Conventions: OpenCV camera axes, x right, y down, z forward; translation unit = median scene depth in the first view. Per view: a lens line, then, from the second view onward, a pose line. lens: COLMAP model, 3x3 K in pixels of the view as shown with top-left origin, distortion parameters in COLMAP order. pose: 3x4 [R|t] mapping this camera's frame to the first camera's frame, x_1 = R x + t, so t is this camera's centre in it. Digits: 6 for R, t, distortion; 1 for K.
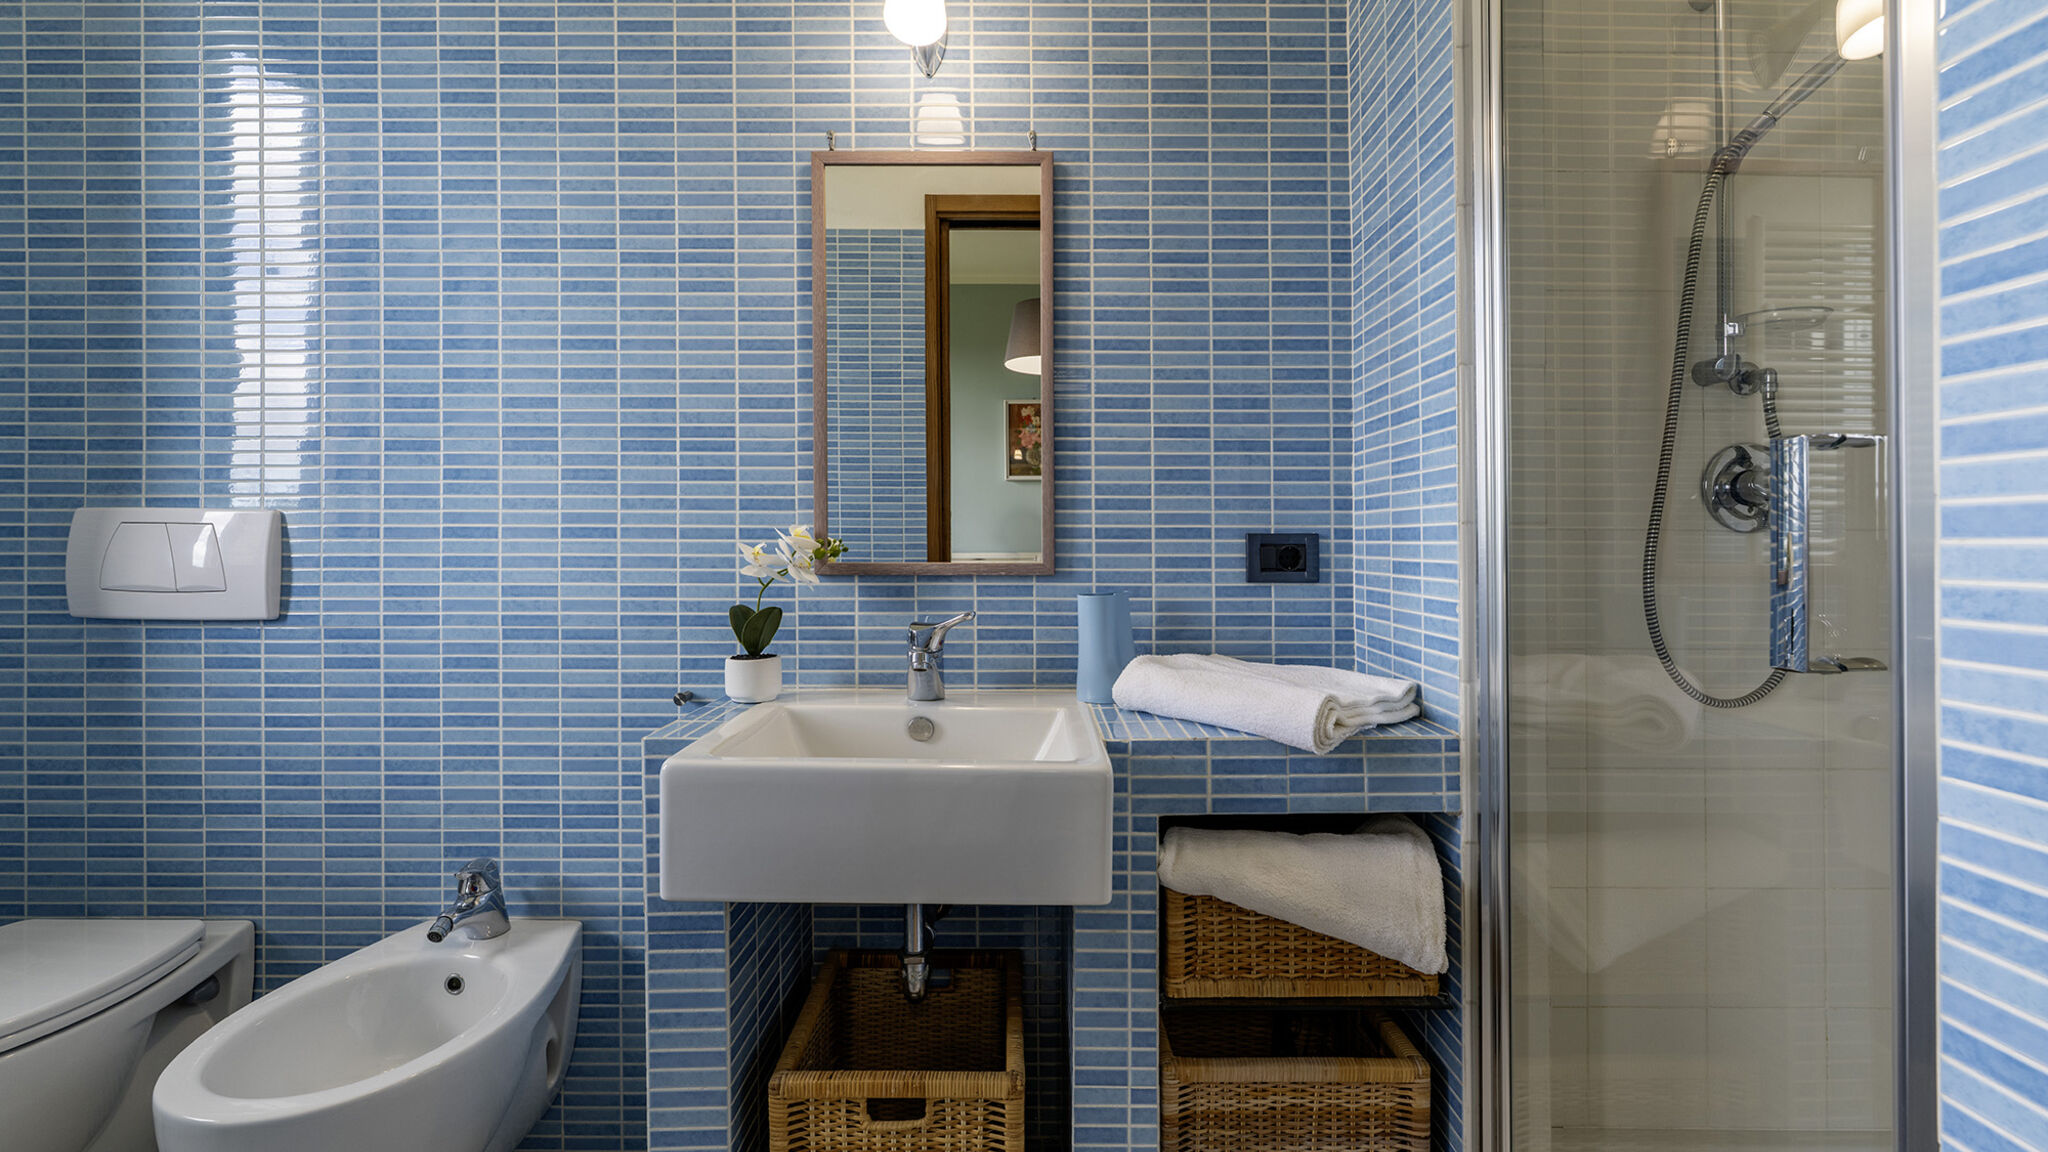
lens RADIAL K [[829.2, 0, 1035.0], [0, 829.2, 532.8], [0, 0, 1]] dist [-0.003712, -0.000171]
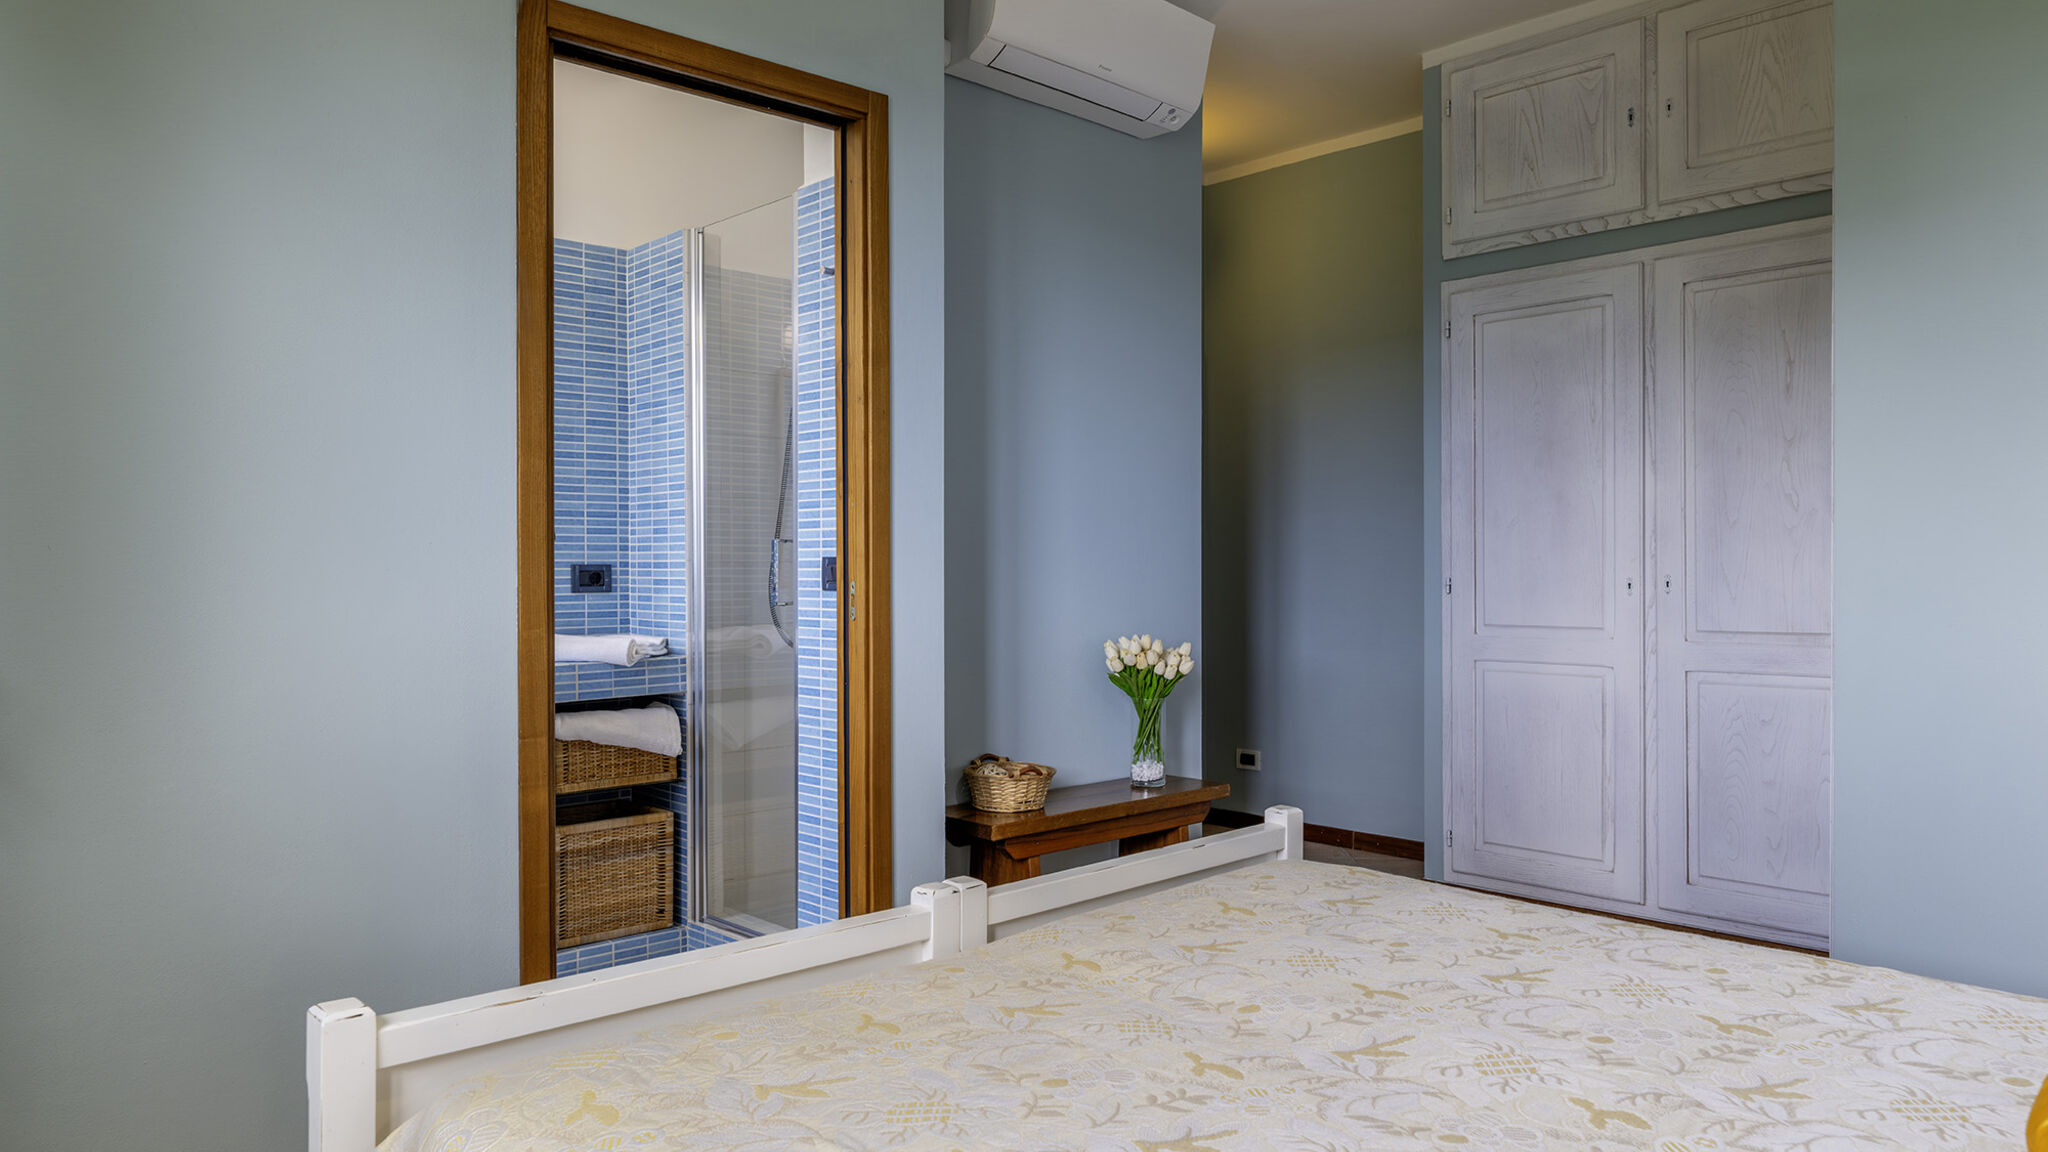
lens RADIAL K [[1352.7, 0, 1026.0], [0, 1352.7, 571.1], [0, 0, 1]] dist [-0.003266, -0.000213]
pose [[0.738188, -0.004614, 0.674580, -1.149411], [-0.005301, 0.999906, 0.012640, -0.031419], [-0.674574, -0.012907, 0.738094, -2.086930]]
